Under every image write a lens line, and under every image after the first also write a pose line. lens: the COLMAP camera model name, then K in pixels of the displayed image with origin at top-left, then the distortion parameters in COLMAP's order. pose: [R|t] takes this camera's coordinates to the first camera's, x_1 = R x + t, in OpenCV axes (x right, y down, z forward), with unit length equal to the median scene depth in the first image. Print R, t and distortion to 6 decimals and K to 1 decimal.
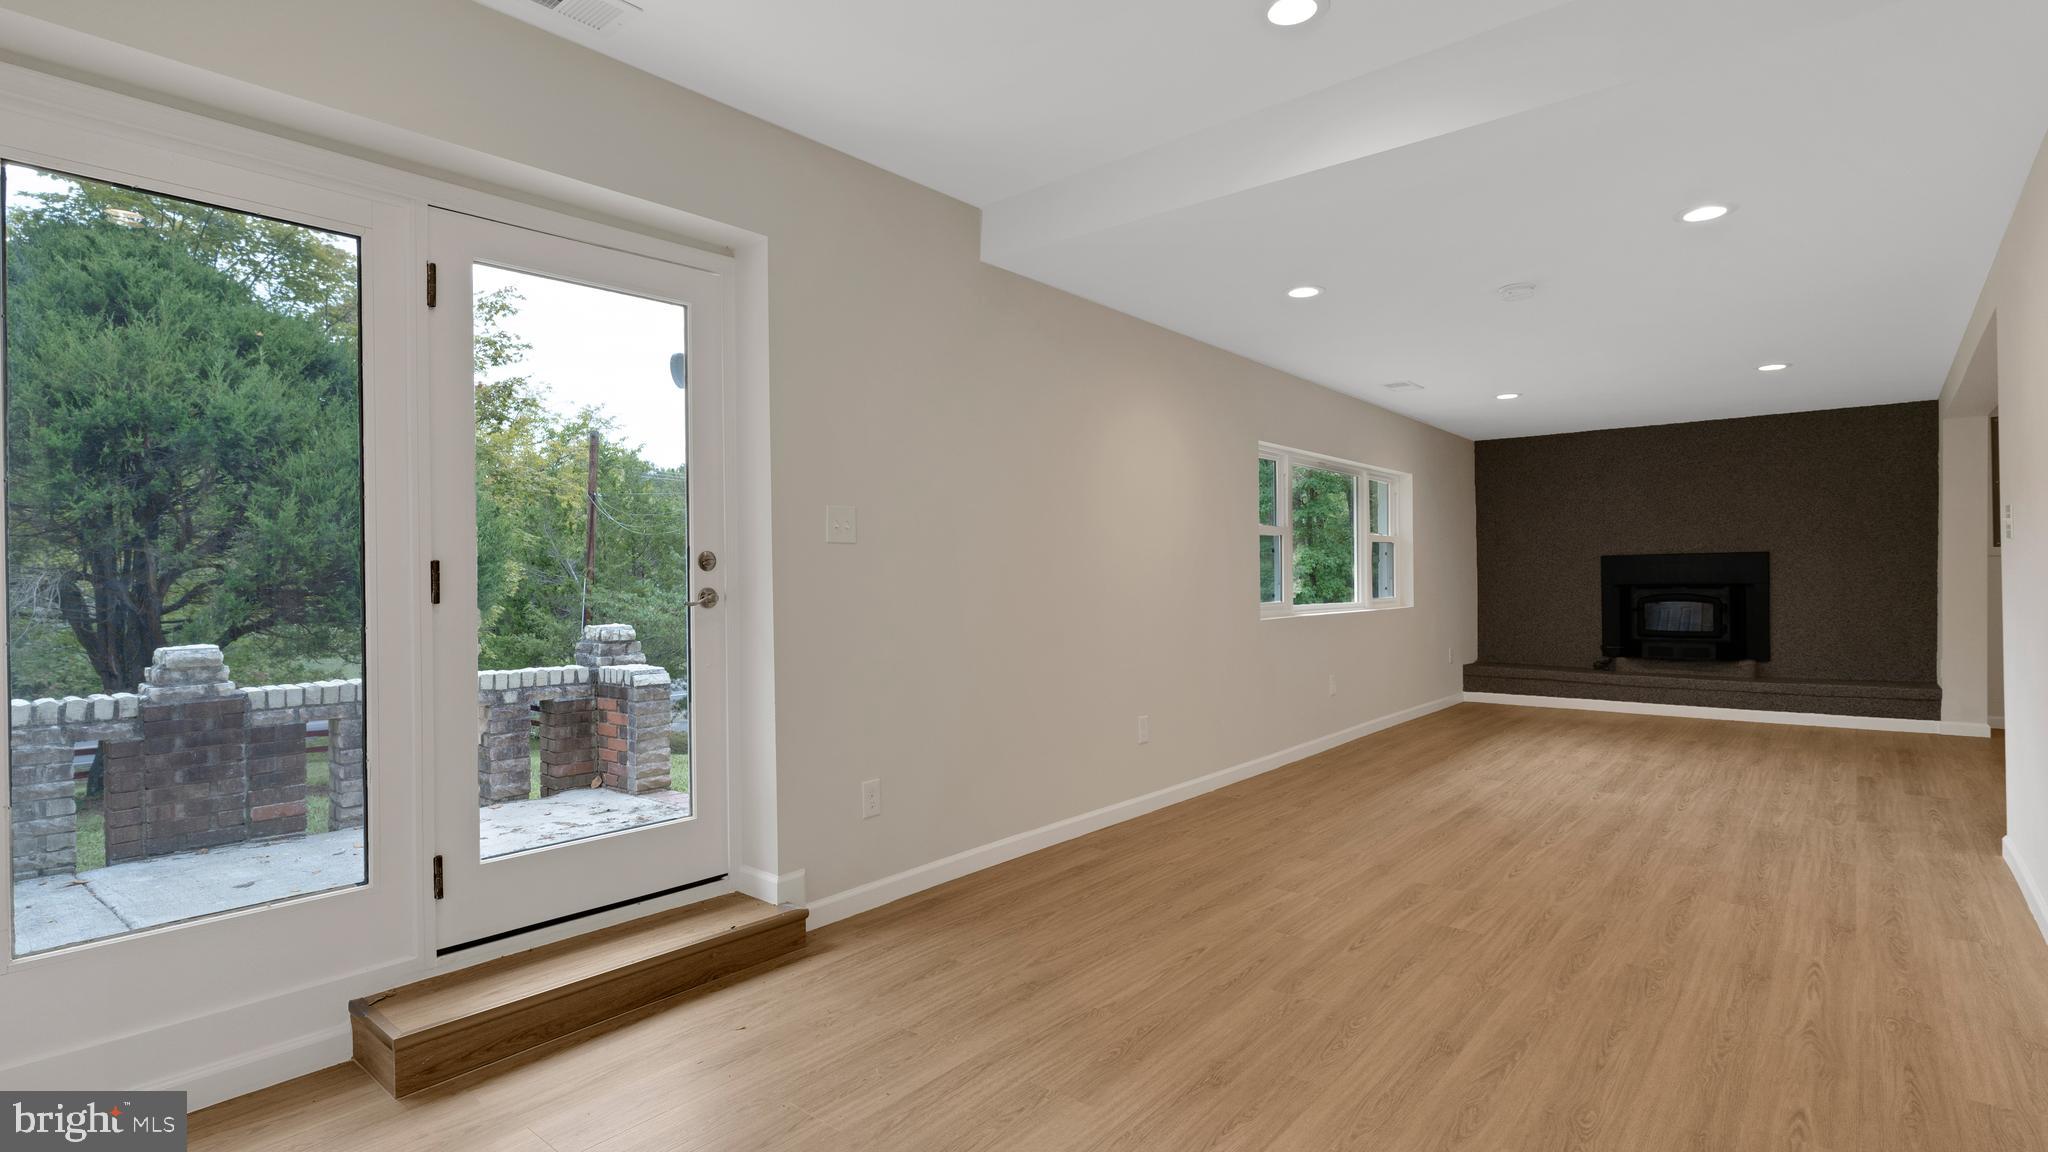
lens RADIAL K [[973.0, 0, 1026.0], [0, 973.0, 583.0], [0, 0, 1]] dist [0.000341, 0.000617]
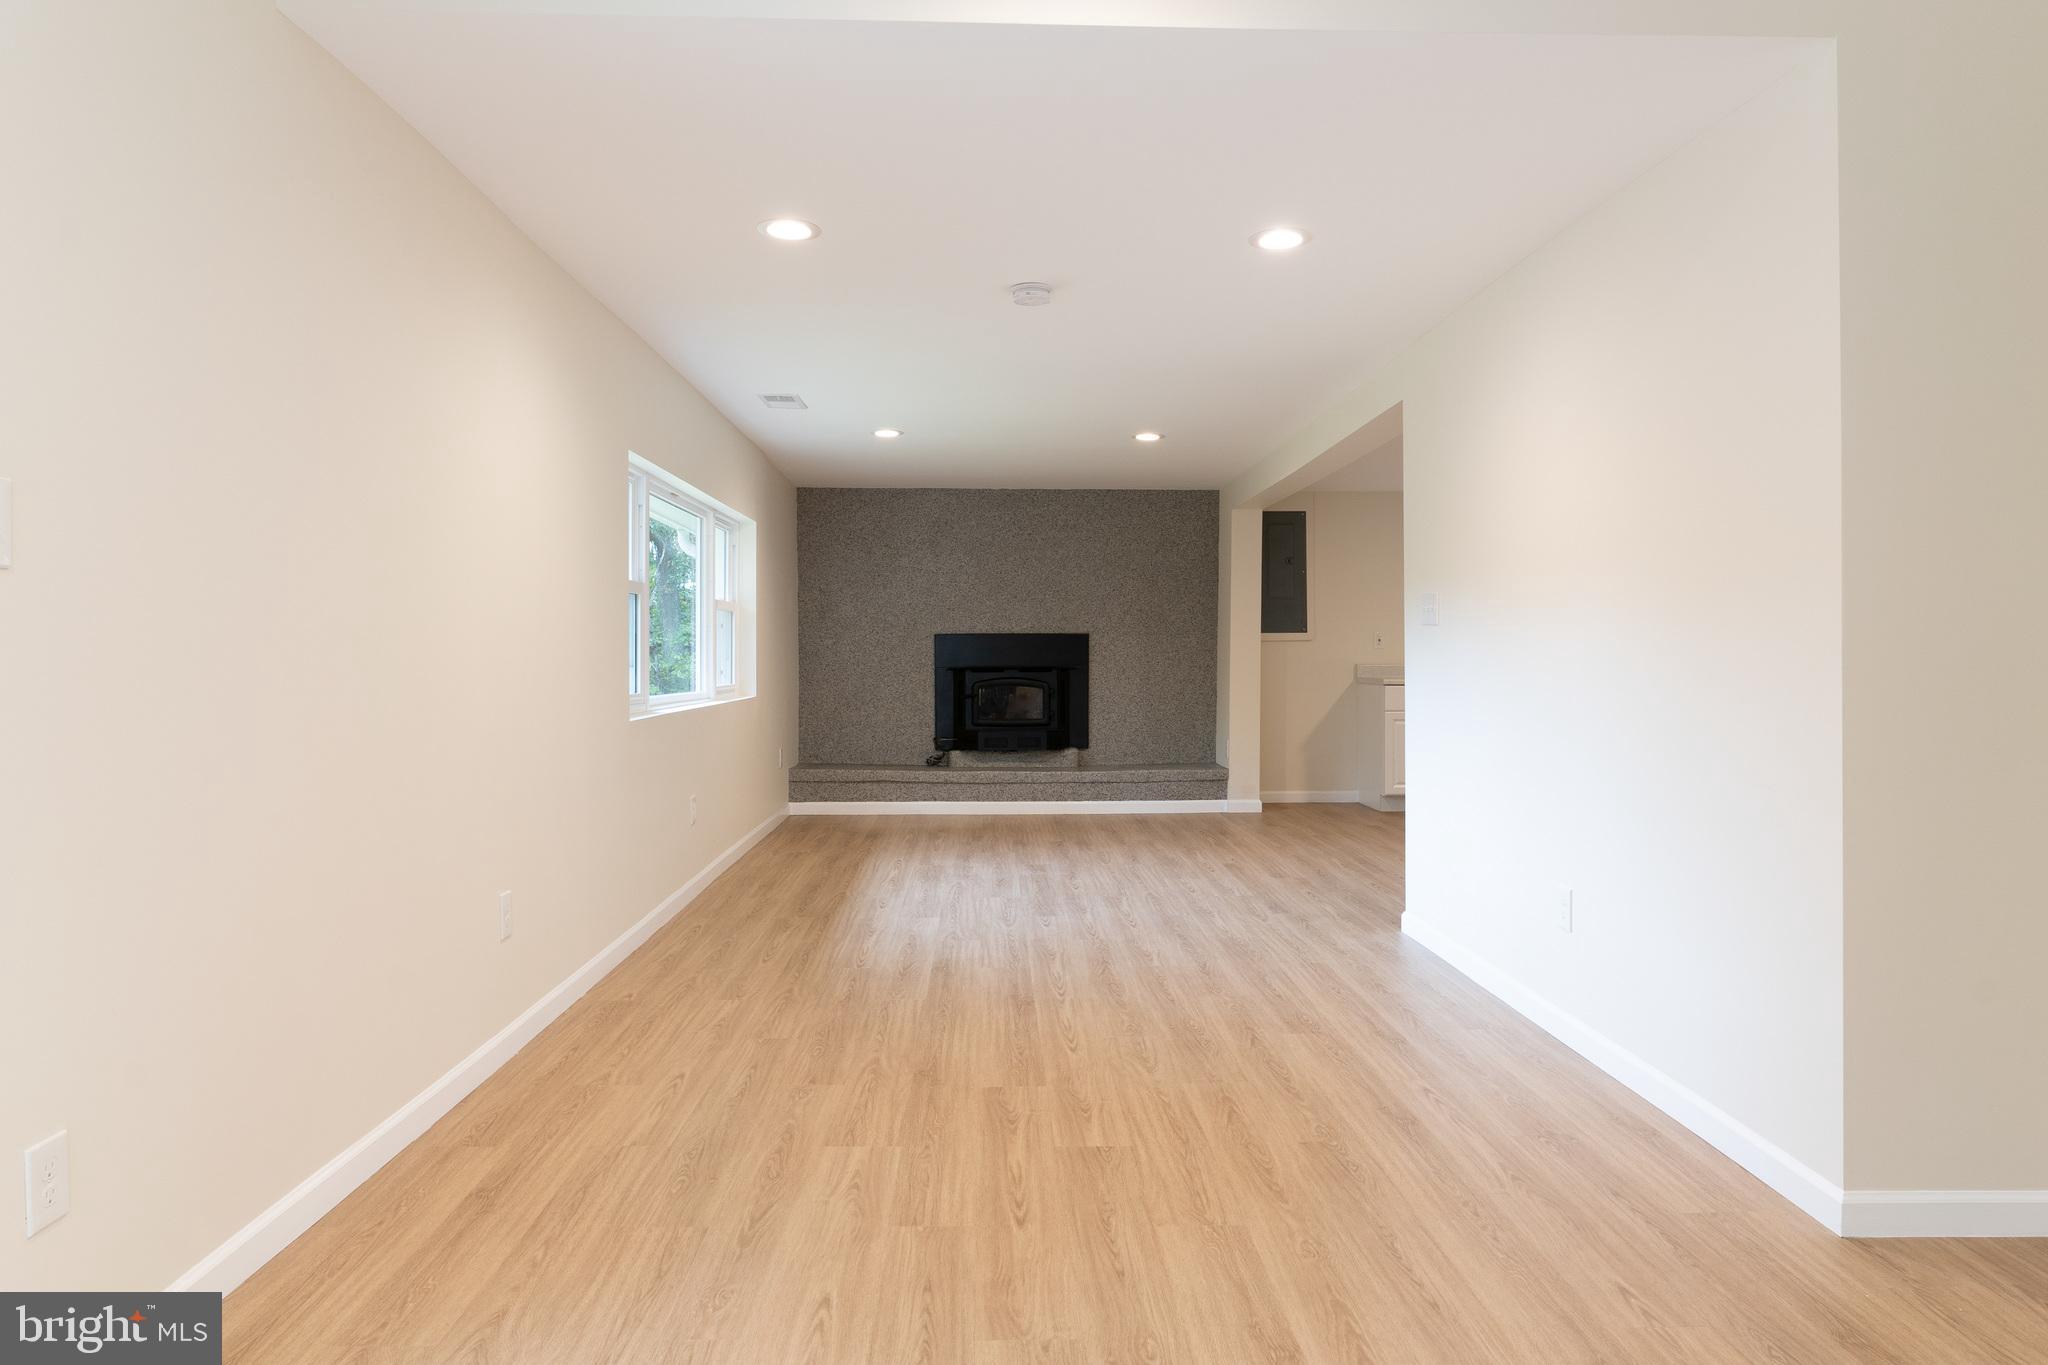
lens RADIAL K [[1231.2, 0, 1021.8], [0, 1231.2, 666.0], [0, 0, 1]] dist [-0.019753, 0.002226]
pose [[0.746748, 0.002010, 0.665104, -0.119622], [-0.003821, 0.999992, 0.001267, -0.001997], [-0.665096, -0.003487, 0.746750, 0.205674]]
